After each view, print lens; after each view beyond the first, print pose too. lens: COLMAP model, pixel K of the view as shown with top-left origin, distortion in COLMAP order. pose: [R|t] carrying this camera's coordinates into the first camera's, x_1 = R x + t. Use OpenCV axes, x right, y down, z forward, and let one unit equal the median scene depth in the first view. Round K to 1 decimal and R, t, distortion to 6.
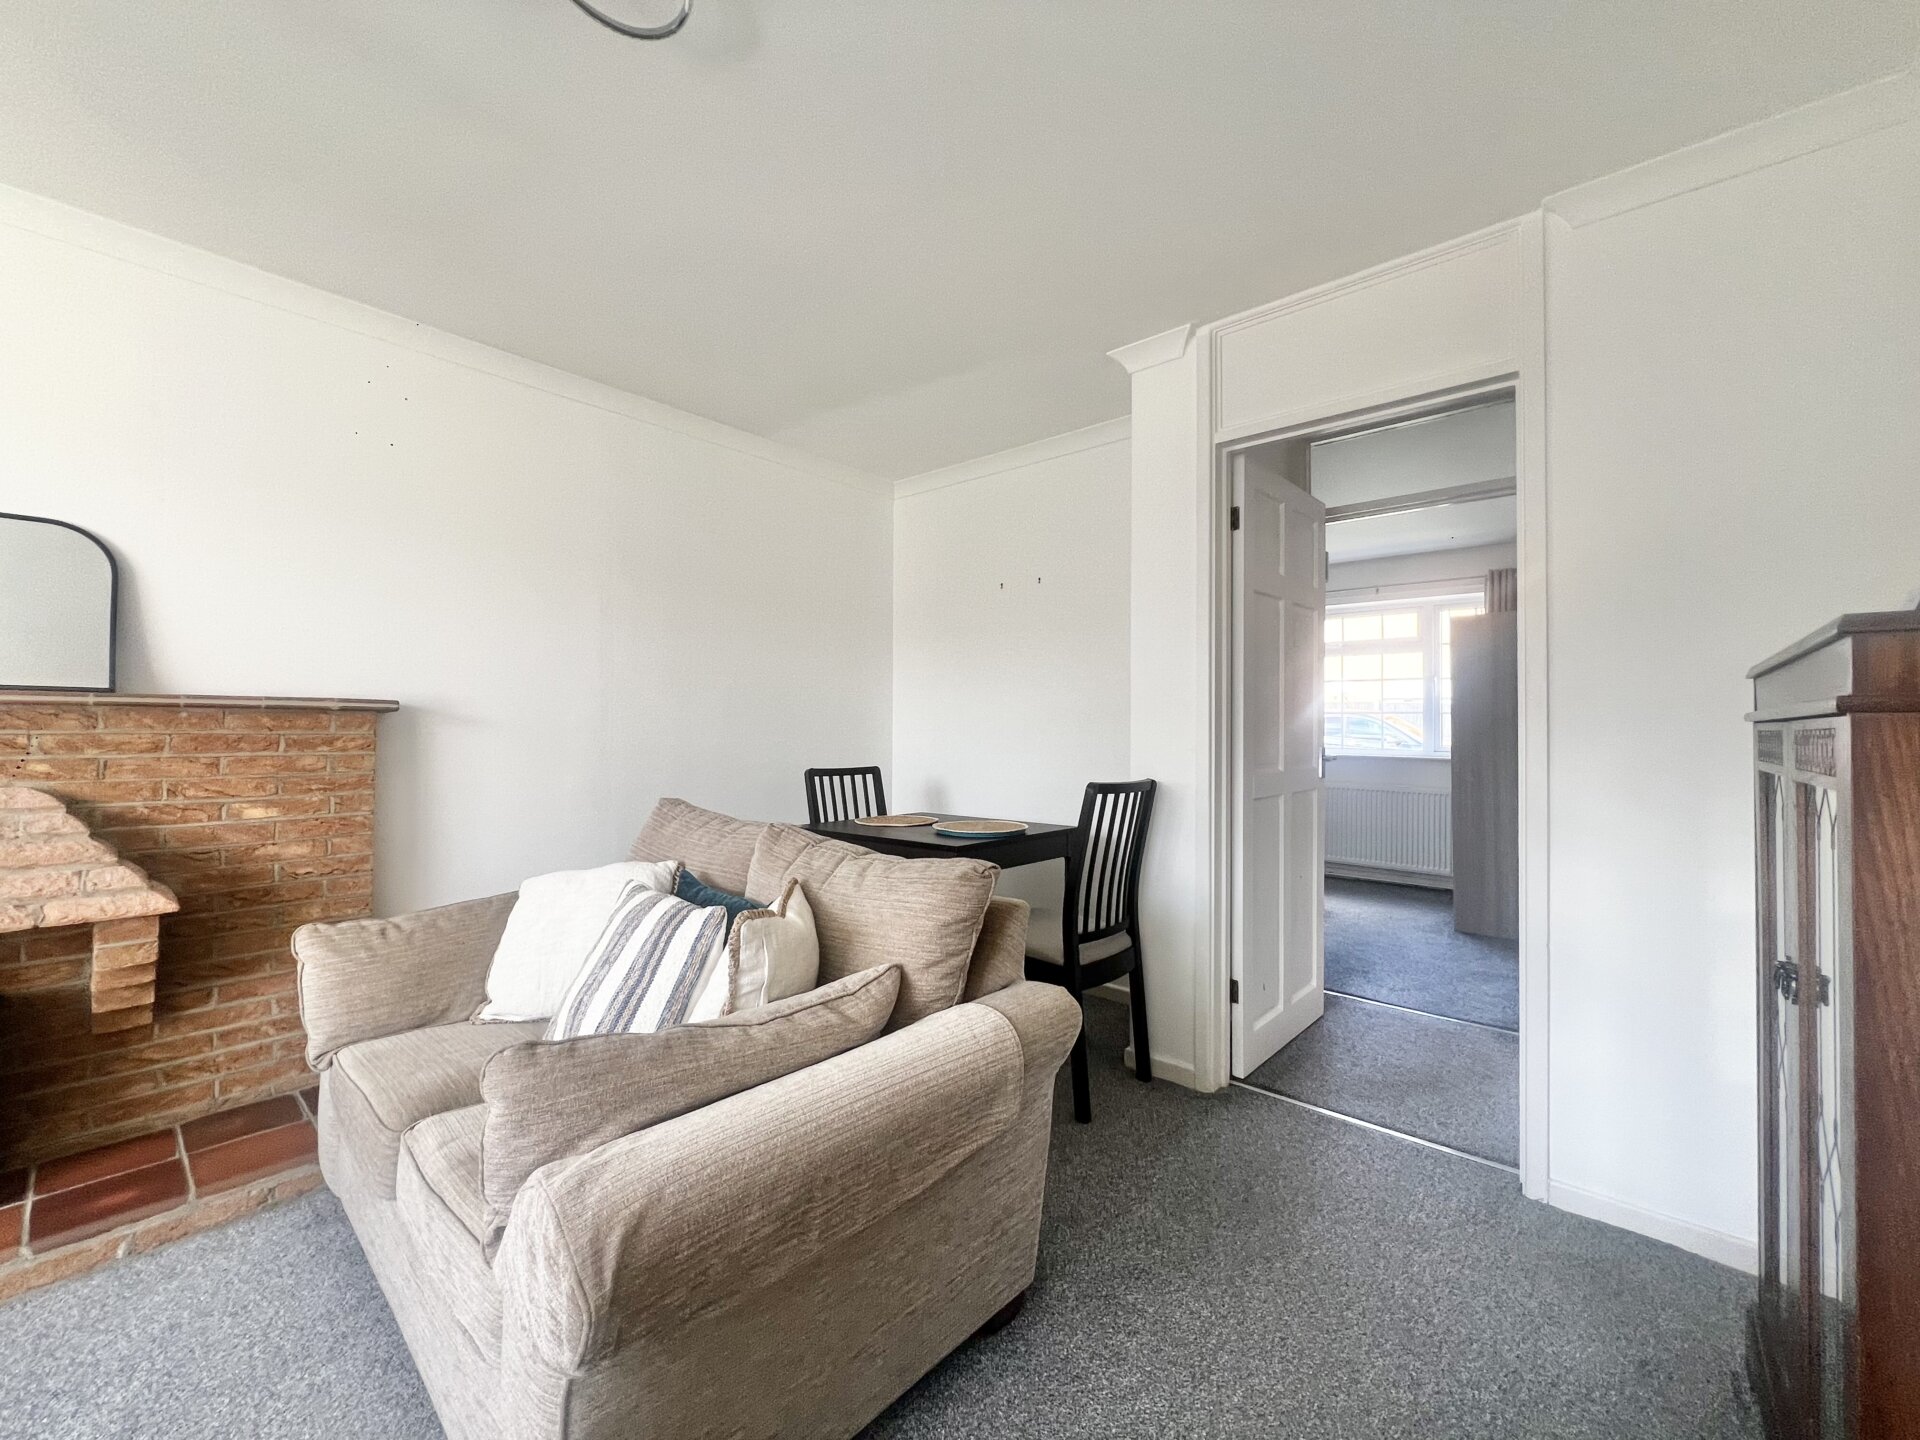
lens RADIAL K [[772.5, 0, 960.7], [0, 772.5, 710.5], [0, 0, 1]] dist [-0.000426, 0.000067]
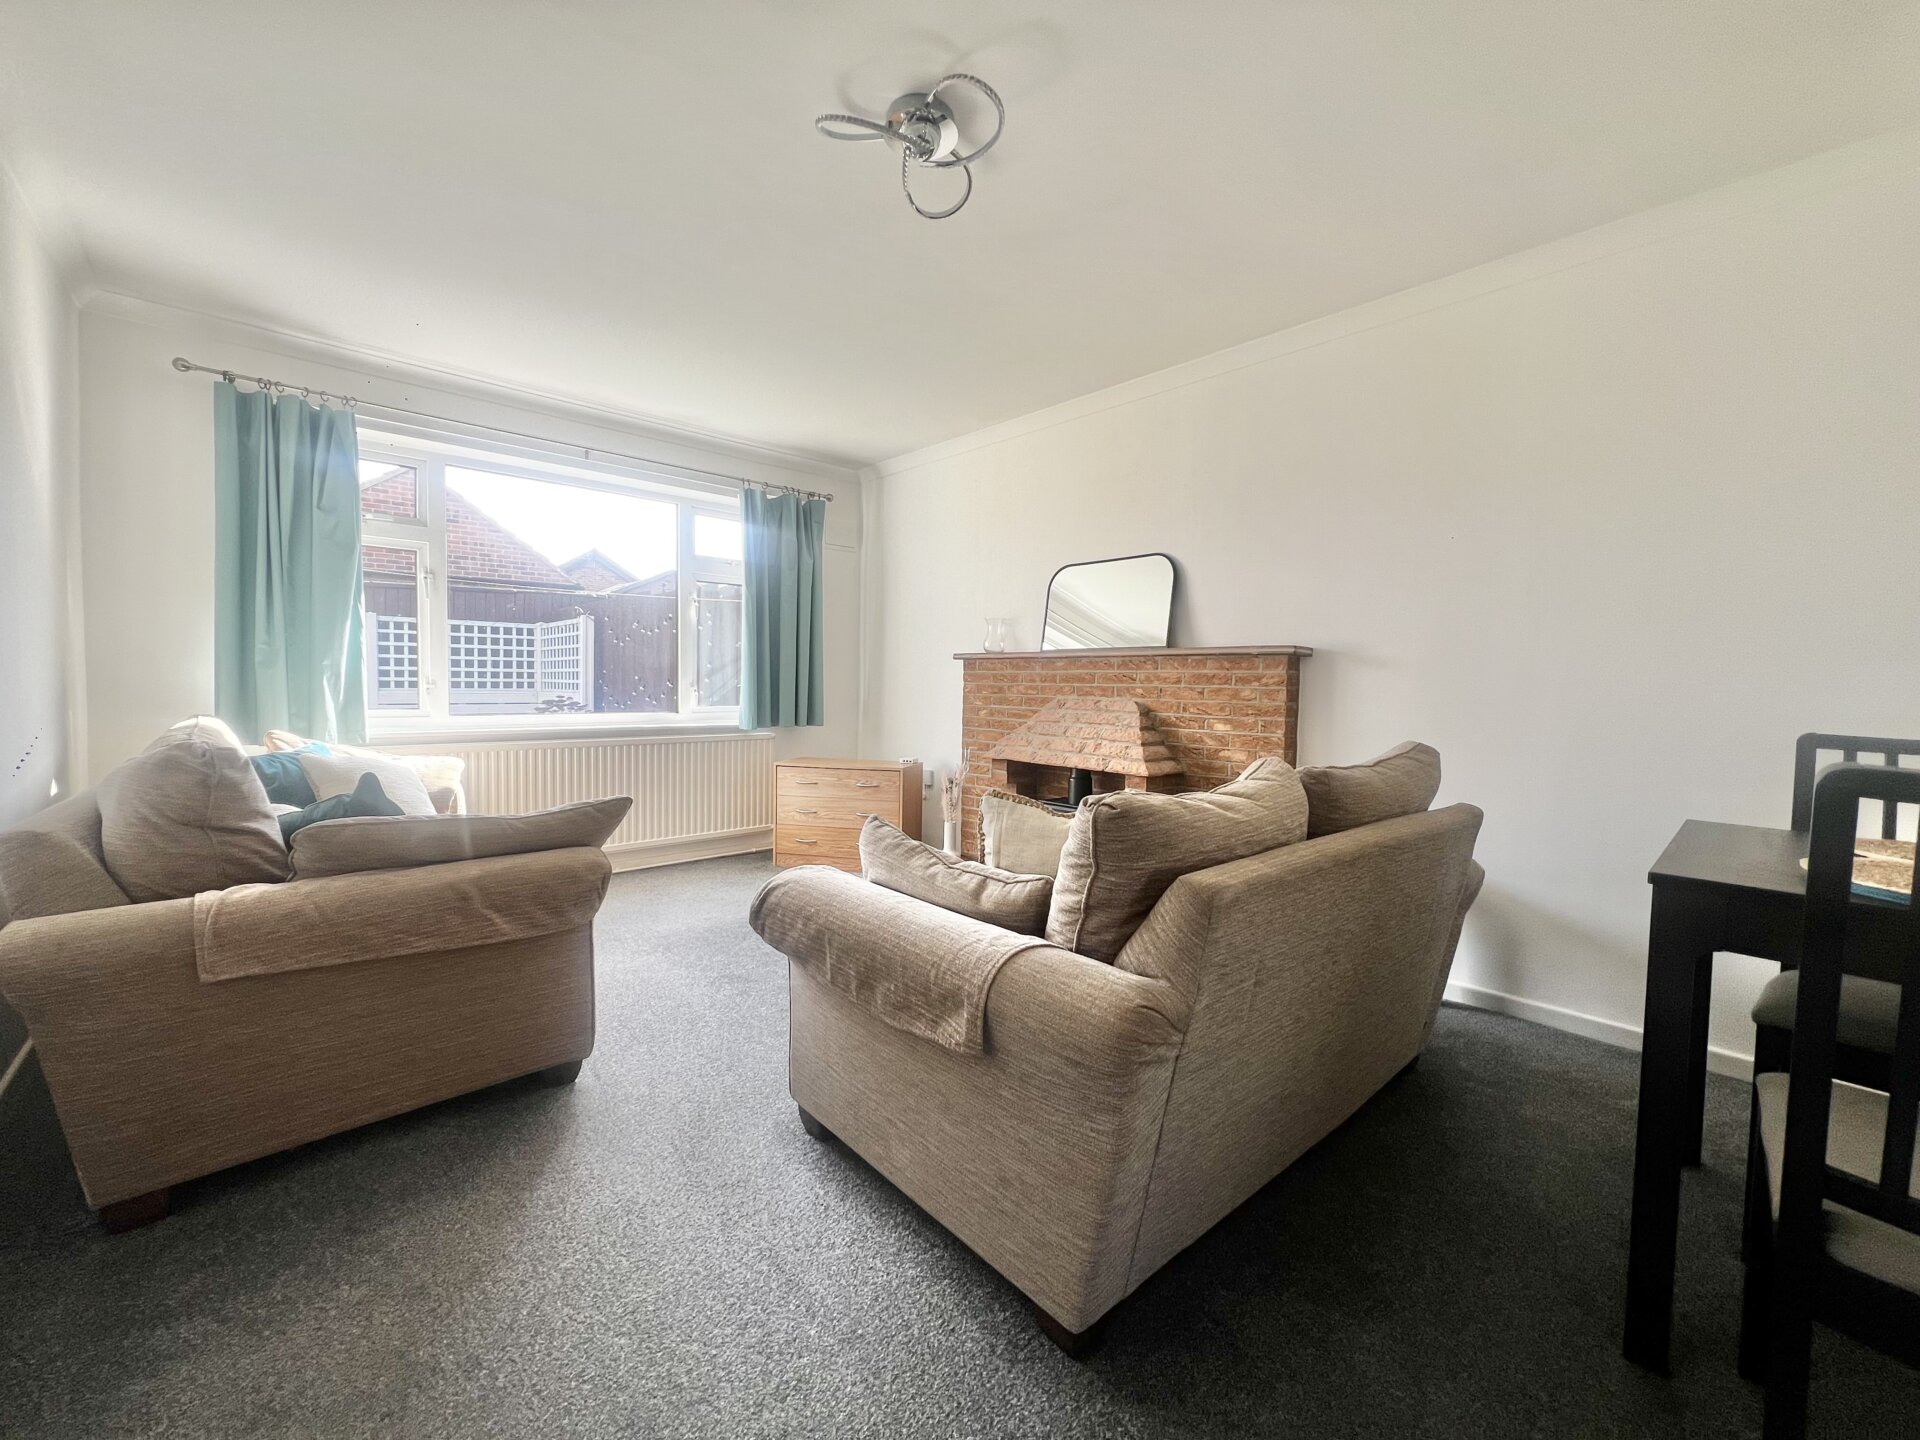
lens RADIAL K [[772.5, 0, 952.7], [0, 772.5, 726.2], [0, 0, 1]] dist [-0.000426, 0.000067]
pose [[-0.122995, 0.045738, -0.991353, 0.618914], [0.001980, 0.998947, 0.045842, 0.064660], [0.992405, 0.003675, -0.122956, 0.696072]]
